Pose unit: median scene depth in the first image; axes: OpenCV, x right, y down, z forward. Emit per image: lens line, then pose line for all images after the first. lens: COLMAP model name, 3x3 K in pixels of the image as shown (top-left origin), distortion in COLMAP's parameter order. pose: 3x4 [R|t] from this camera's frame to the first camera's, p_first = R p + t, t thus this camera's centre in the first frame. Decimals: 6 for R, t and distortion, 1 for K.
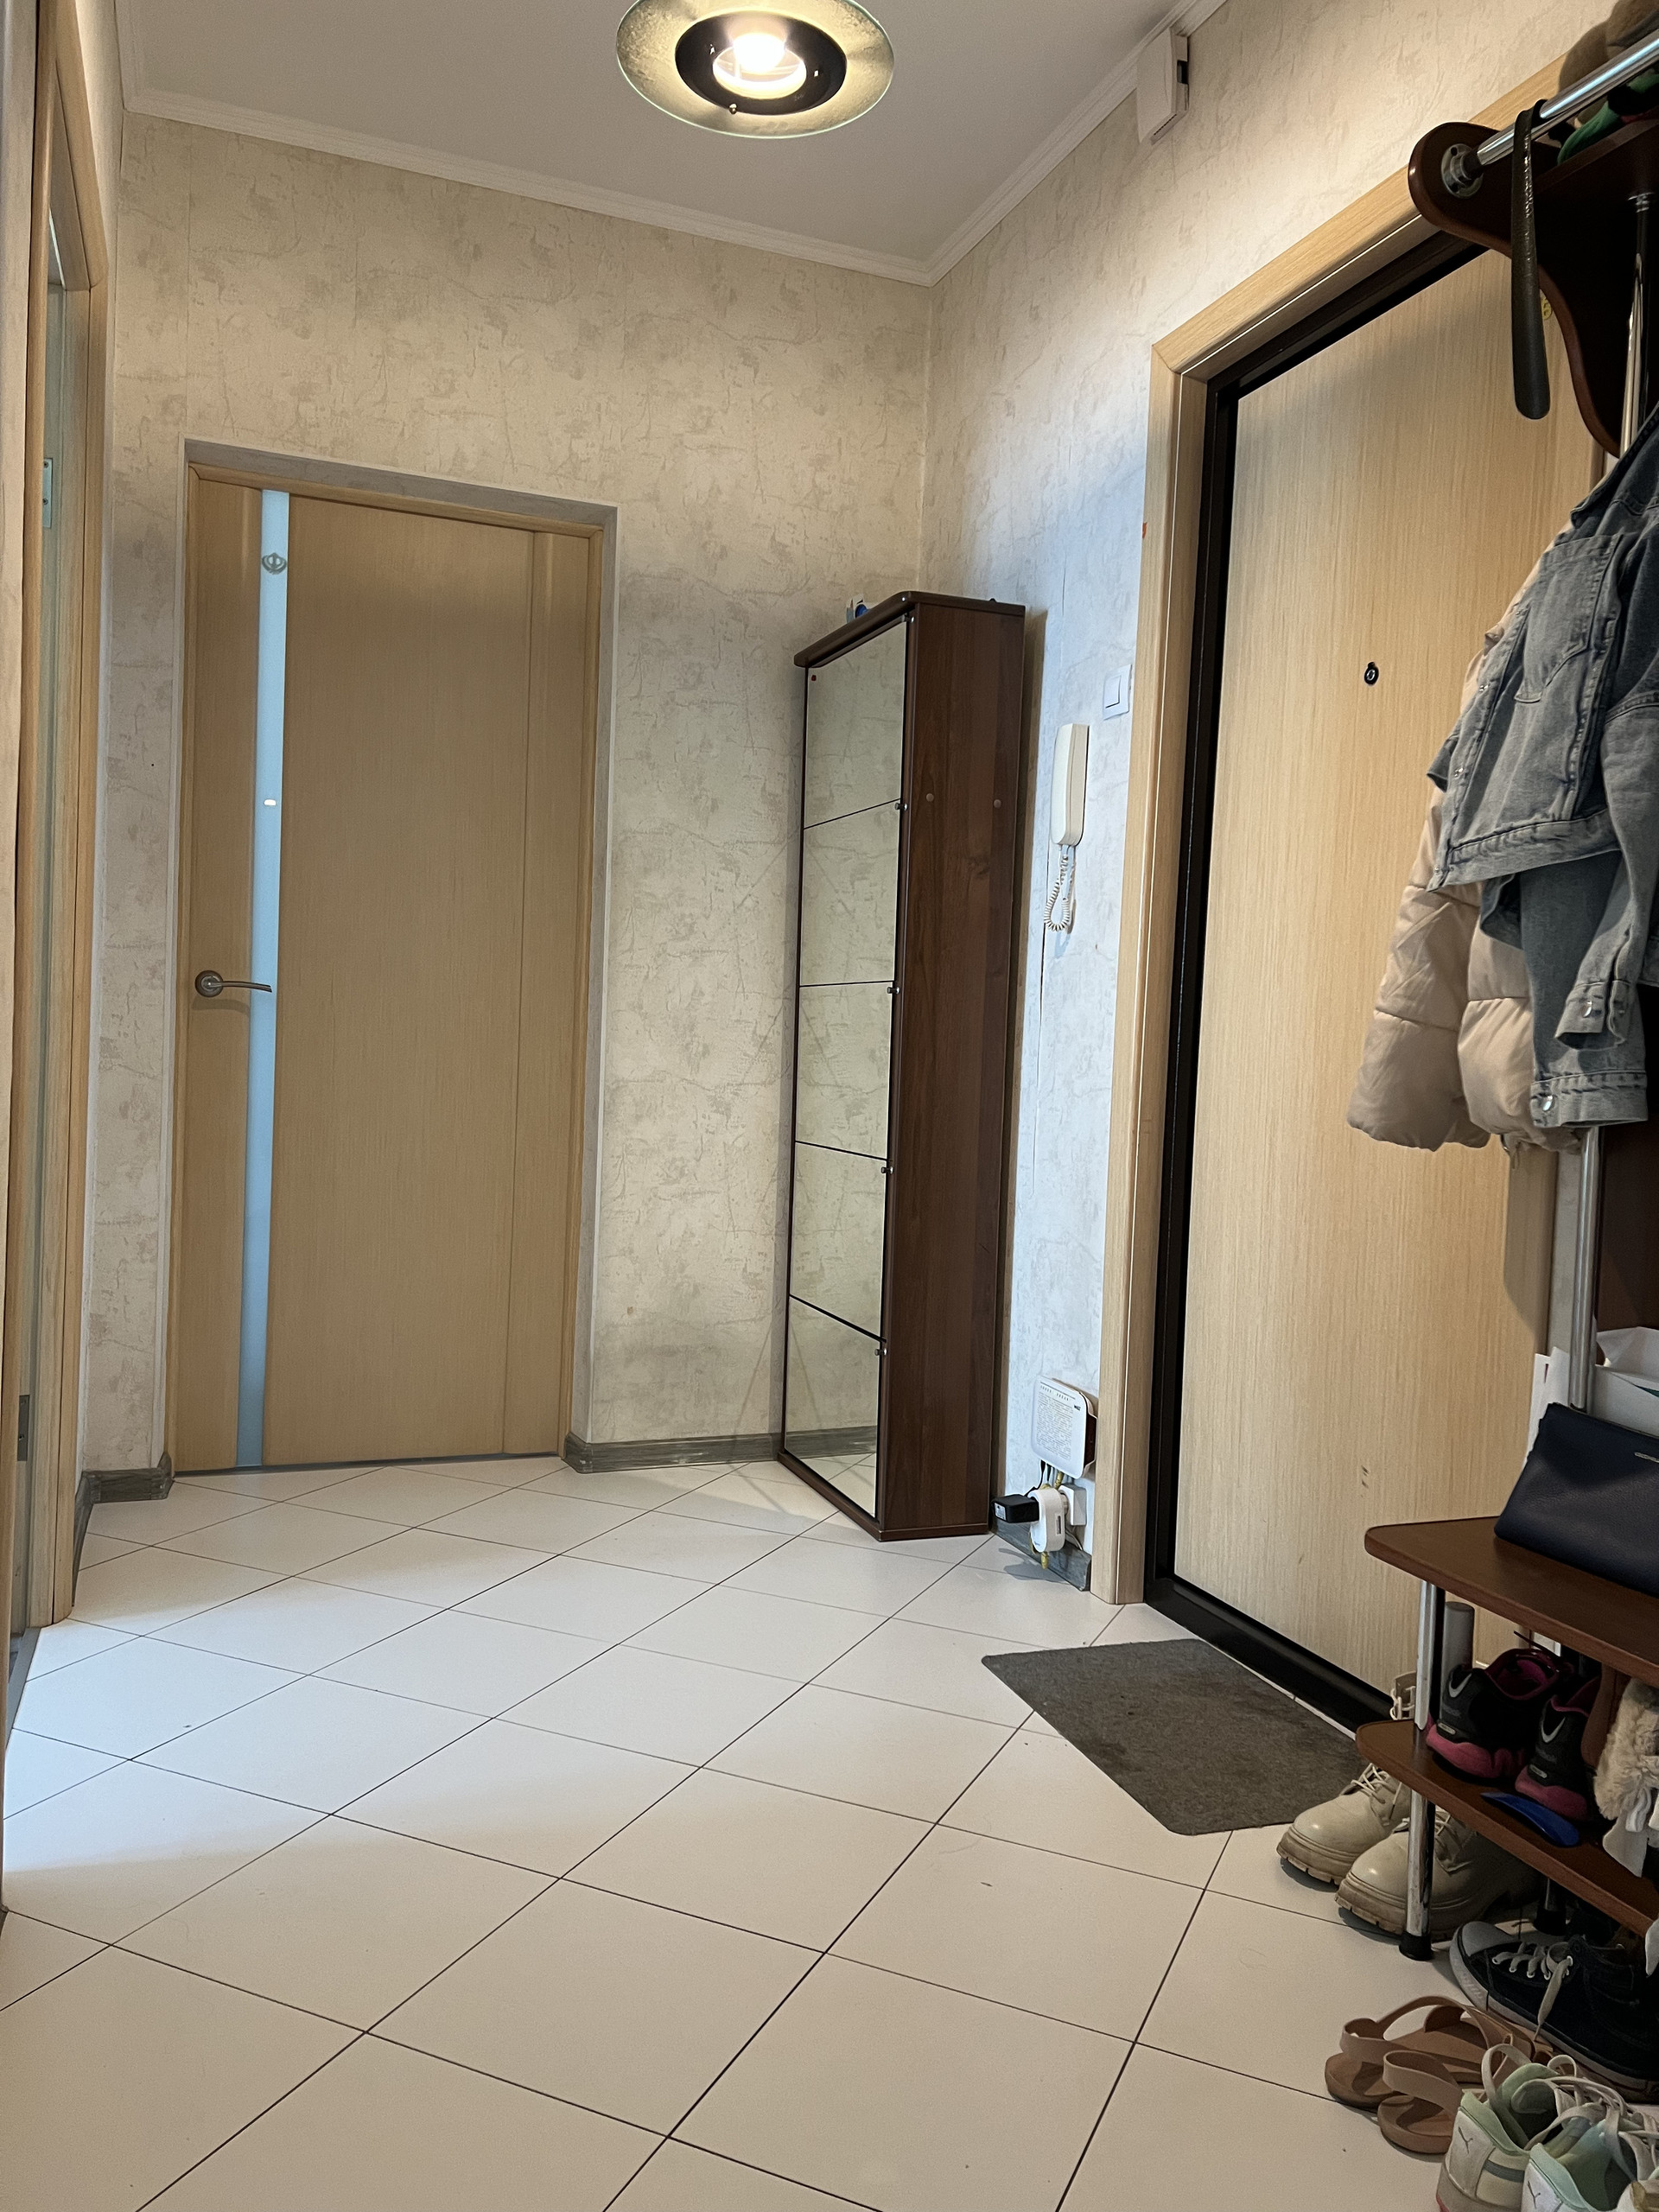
lens RADIAL K [[1666.5, 0, 827.5], [0, 1666.5, 1117.4], [0, 0, 1]] dist [0.065342, -0.080144]
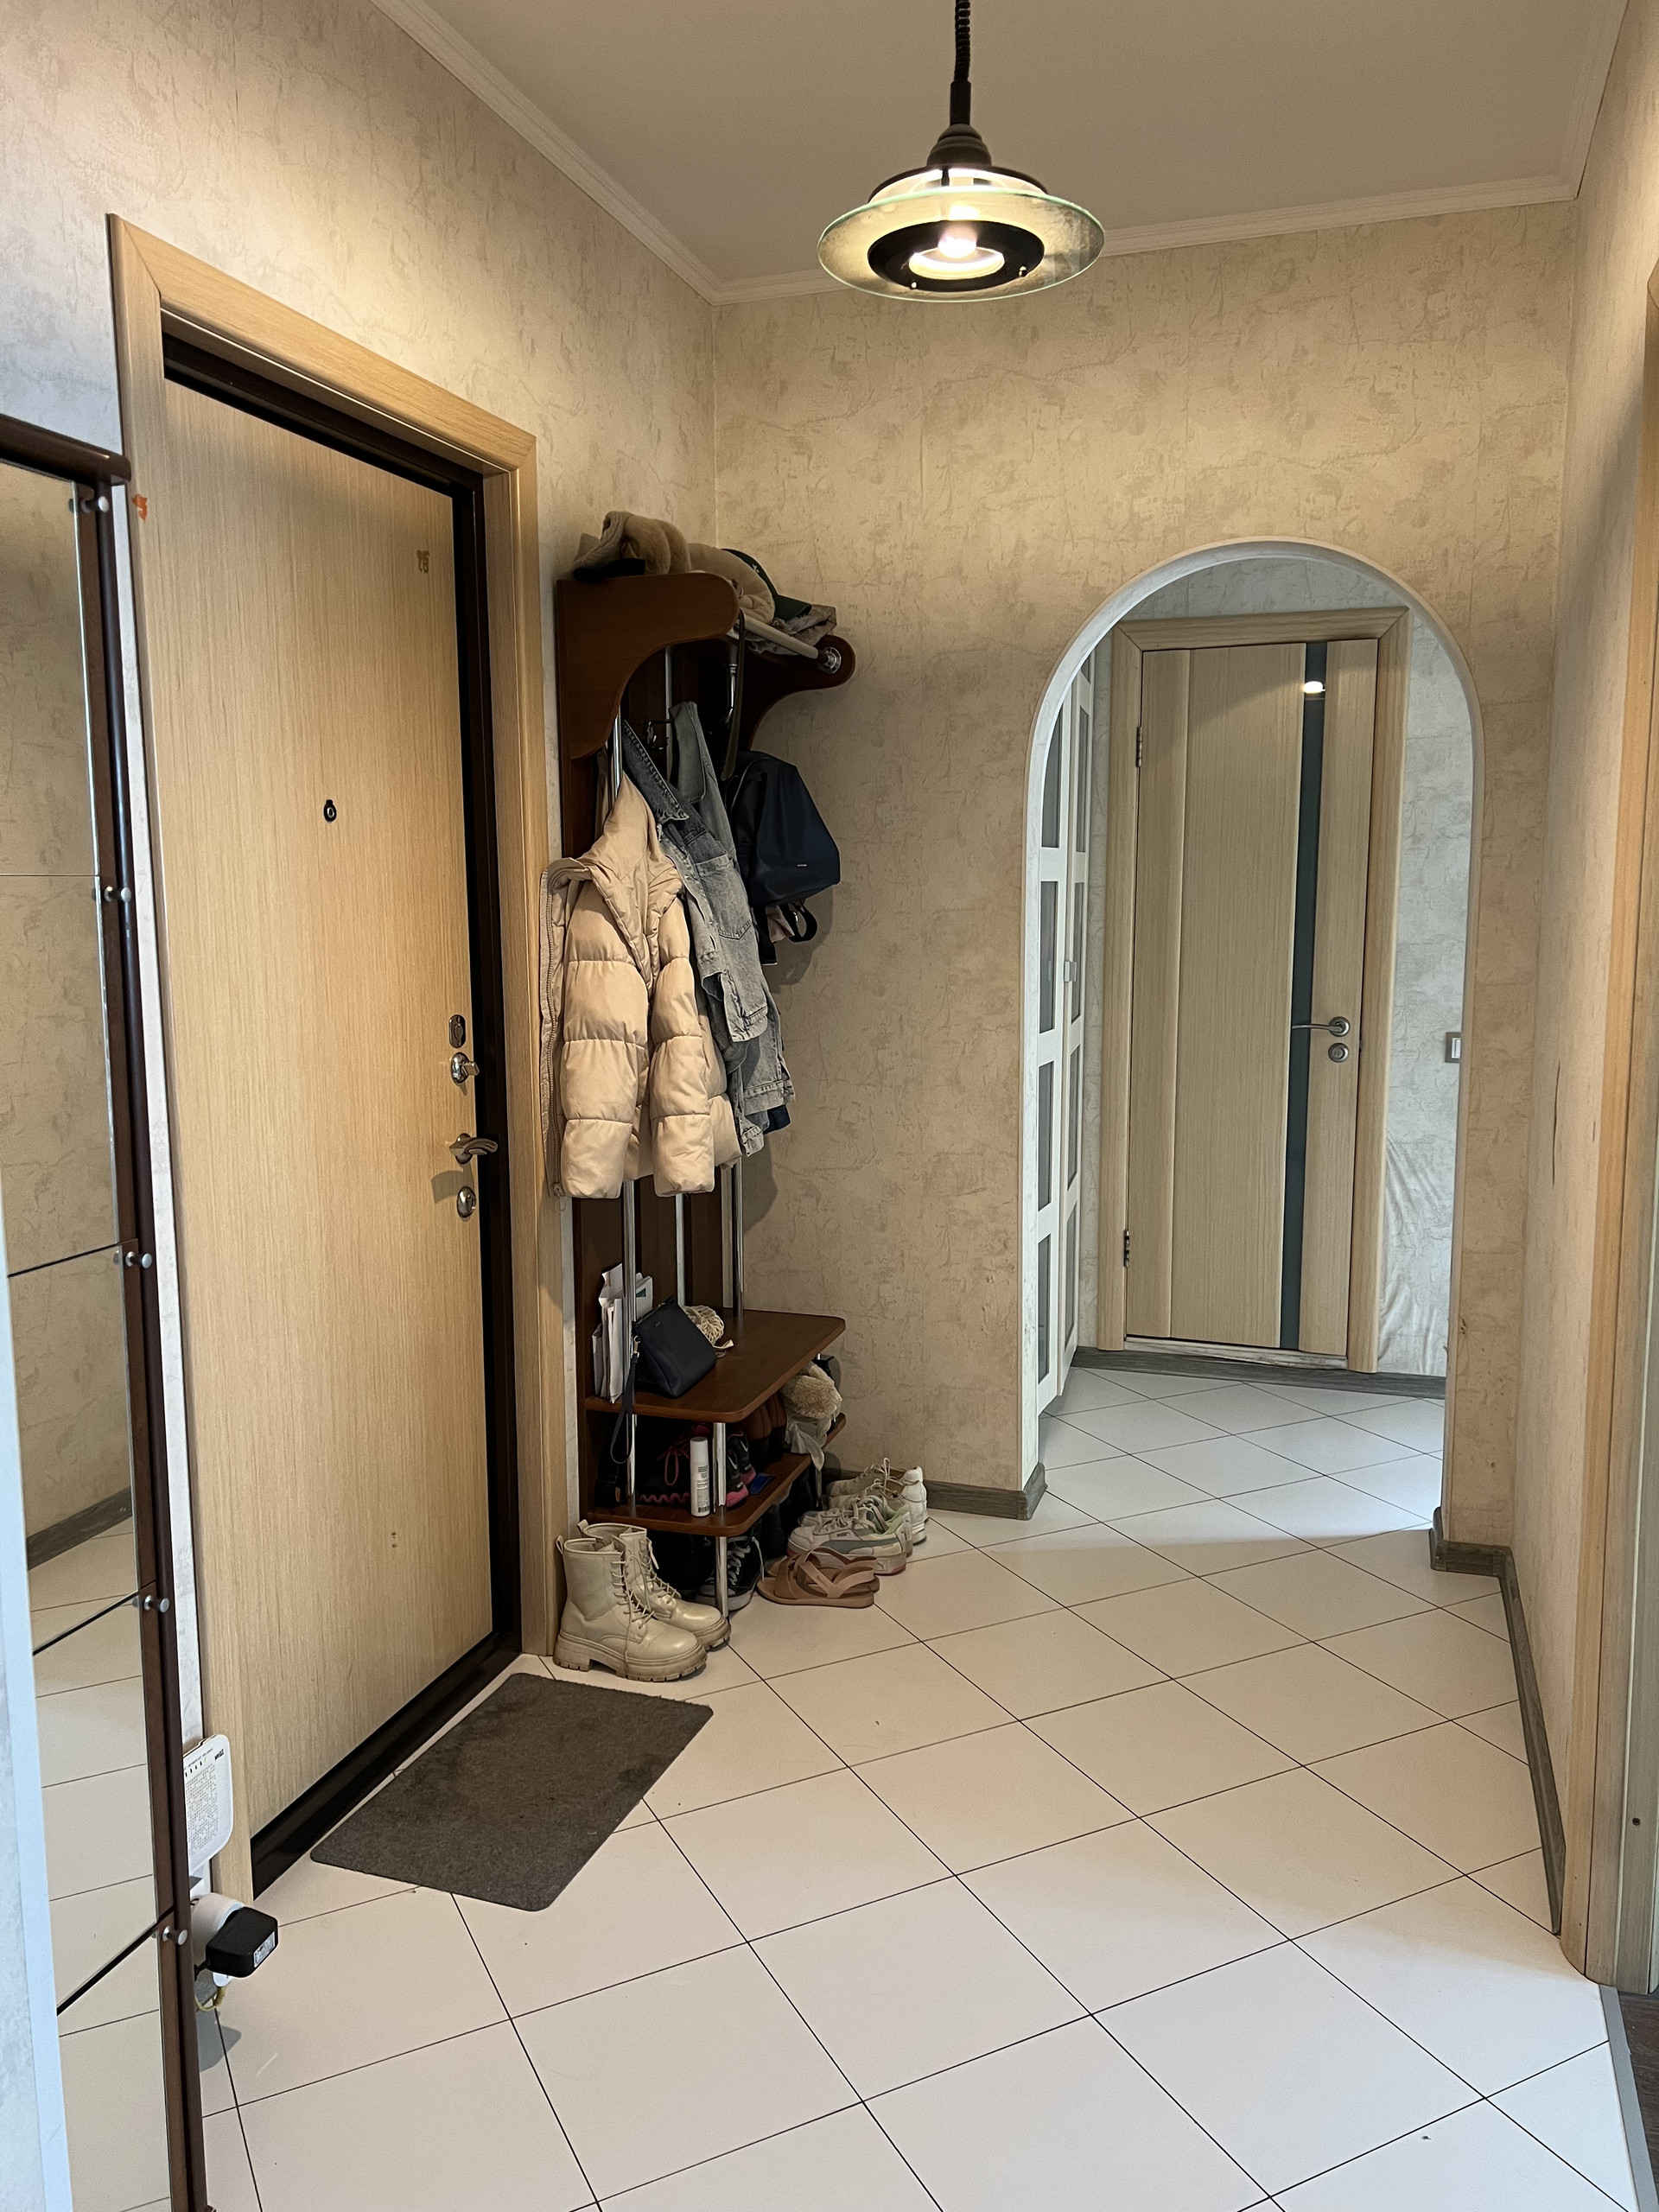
lens RADIAL K [[1666.5, 0, 827.5], [0, 1666.5, 1117.4], [0, 0, 1]] dist [0.065342, -0.080144]
pose [[-0.784740, -0.123867, 0.607323, -0.527104], [0.001091, 0.979551, 0.201194, -0.273870], [-0.619825, 0.158548, -0.768557, 1.554123]]
